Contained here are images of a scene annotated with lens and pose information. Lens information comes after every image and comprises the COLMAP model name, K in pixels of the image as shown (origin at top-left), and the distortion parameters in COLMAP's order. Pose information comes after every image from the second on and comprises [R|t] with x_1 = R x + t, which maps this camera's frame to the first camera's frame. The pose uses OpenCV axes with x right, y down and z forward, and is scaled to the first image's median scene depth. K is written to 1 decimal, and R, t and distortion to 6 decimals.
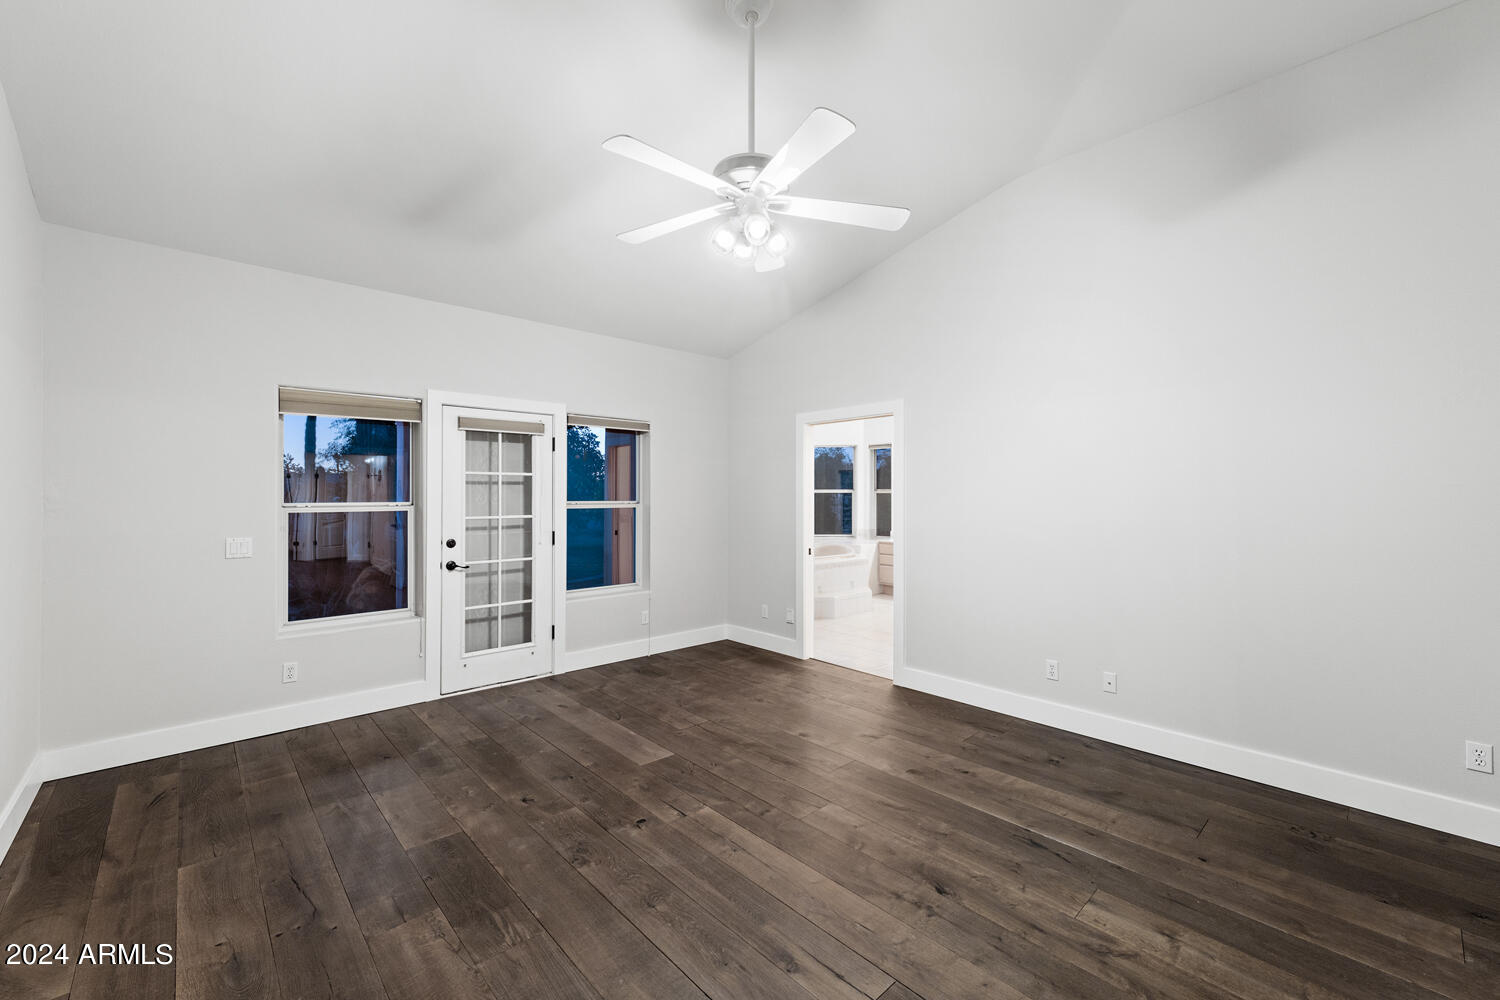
lens RADIAL K [[613.1, 0, 754.6], [0, 613.1, 500.1], [0, 0, 1]] dist [0.004331, 0.000033]
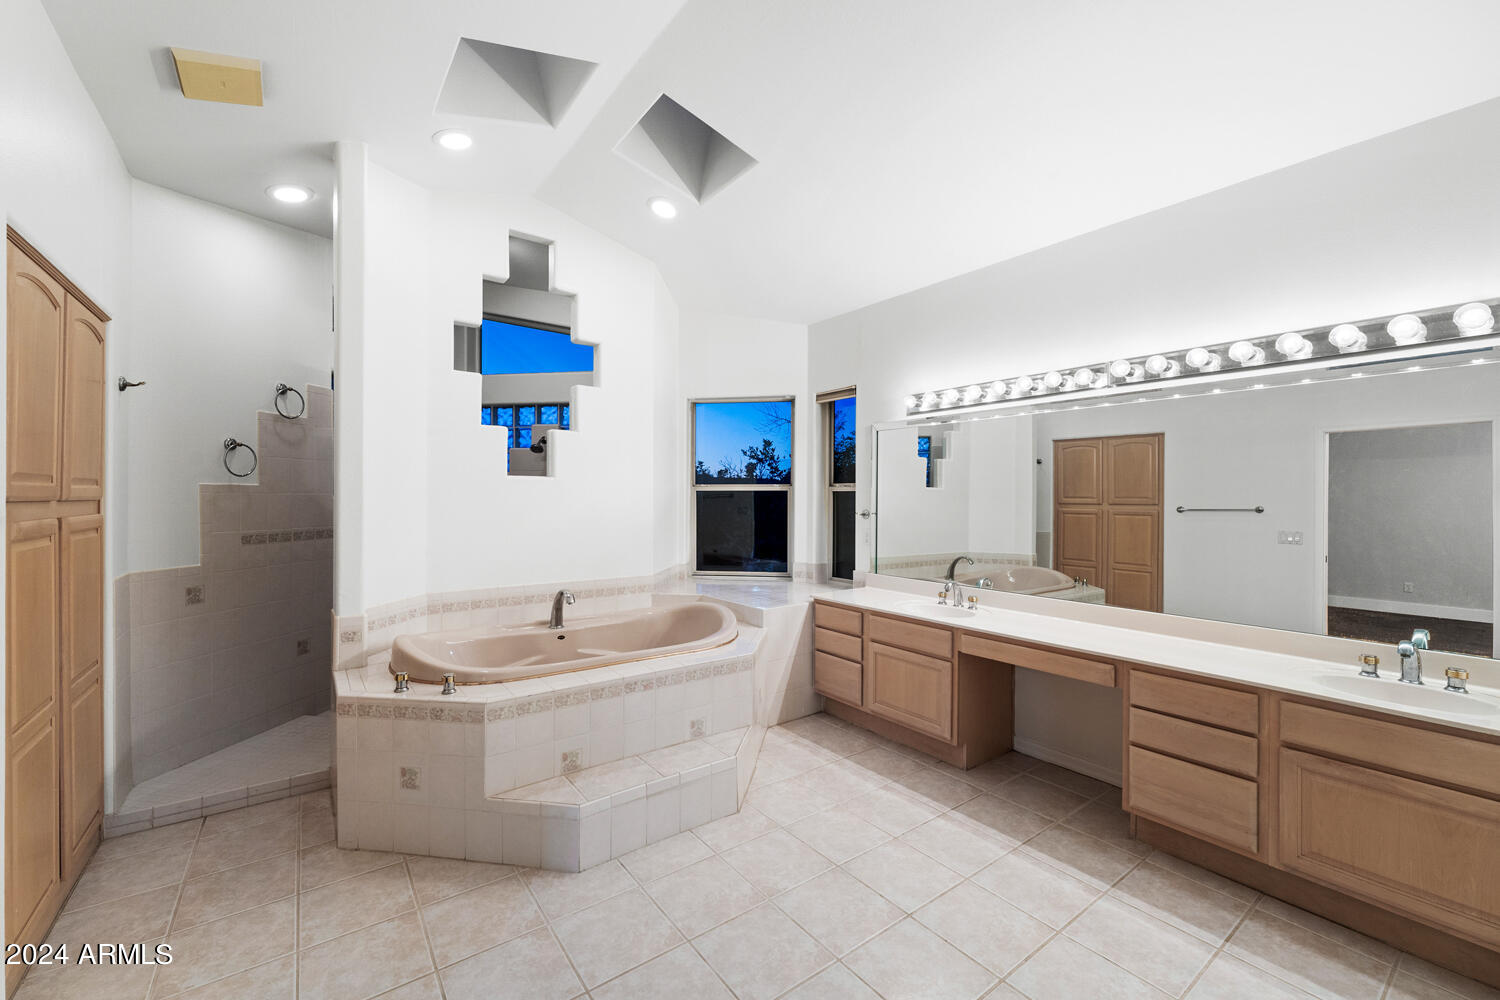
lens RADIAL K [[613.1, 0, 740.9], [0, 613.1, 503.9], [0, 0, 1]] dist [0.004331, 0.000033]
pose [[0.992889, 0.005758, -0.118902, 0.207668], [-0.006146, 0.999977, -0.002898, 0.000711], [0.118882, 0.003609, 0.992902, 0.561608]]
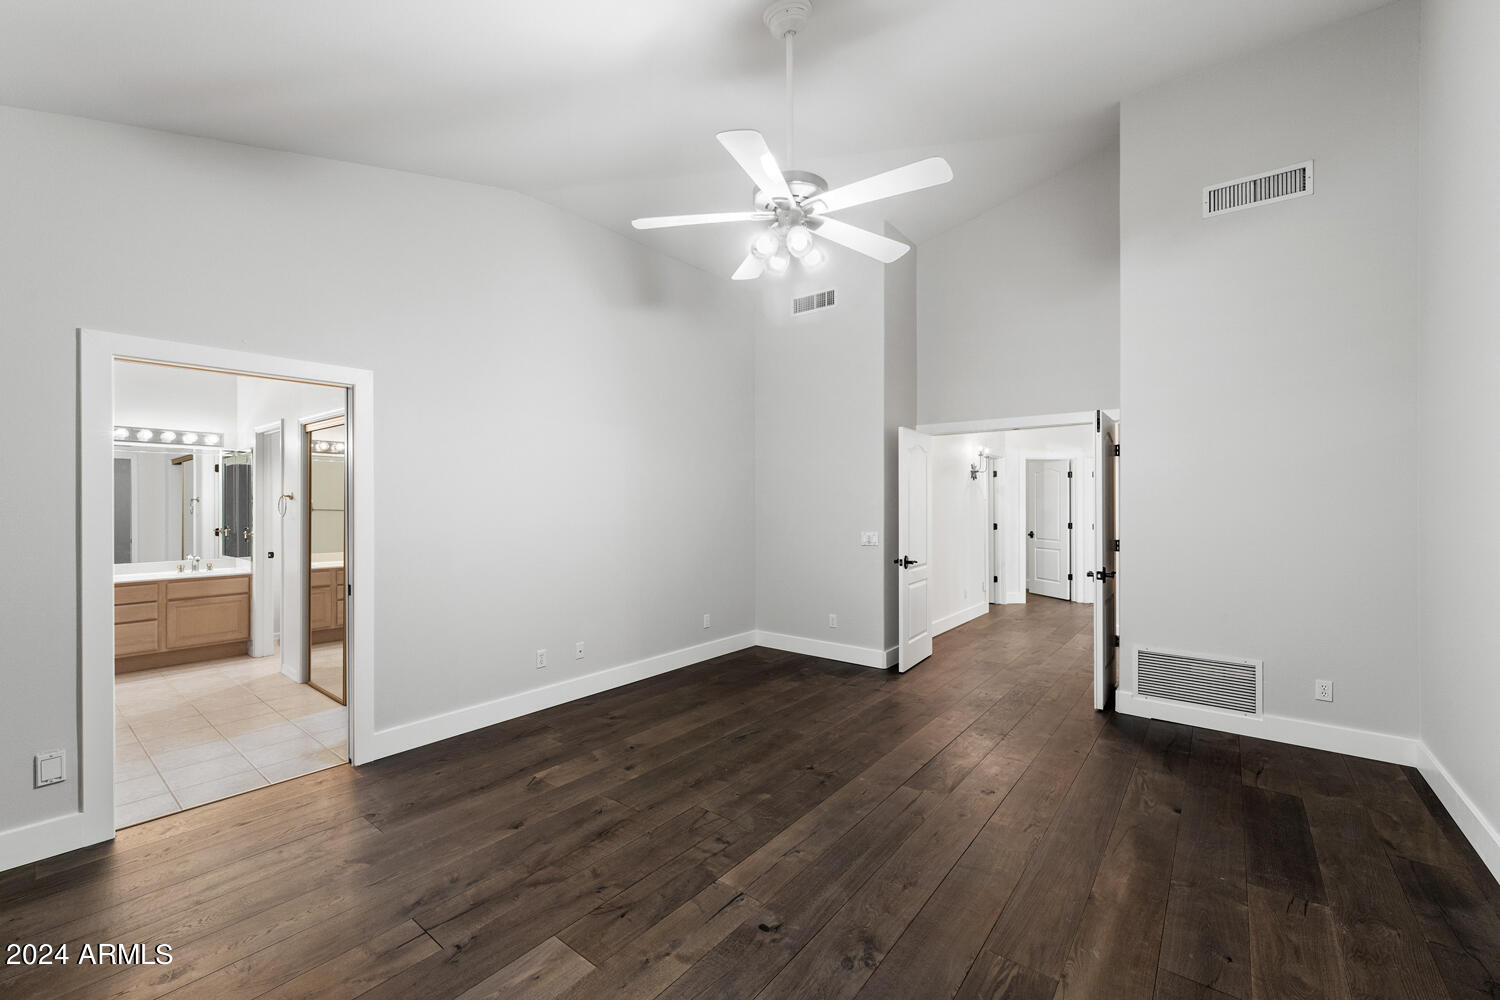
lens RADIAL K [[613.1, 0, 744.2], [0, 613.1, 504.0], [0, 0, 1]] dist [0.004331, 0.000033]
pose [[-0.150534, -0.003174, 0.988600, -0.290355], [0.010723, 0.999931, 0.004843, -0.001266], [-0.988547, 0.011329, -0.150489, 0.354135]]
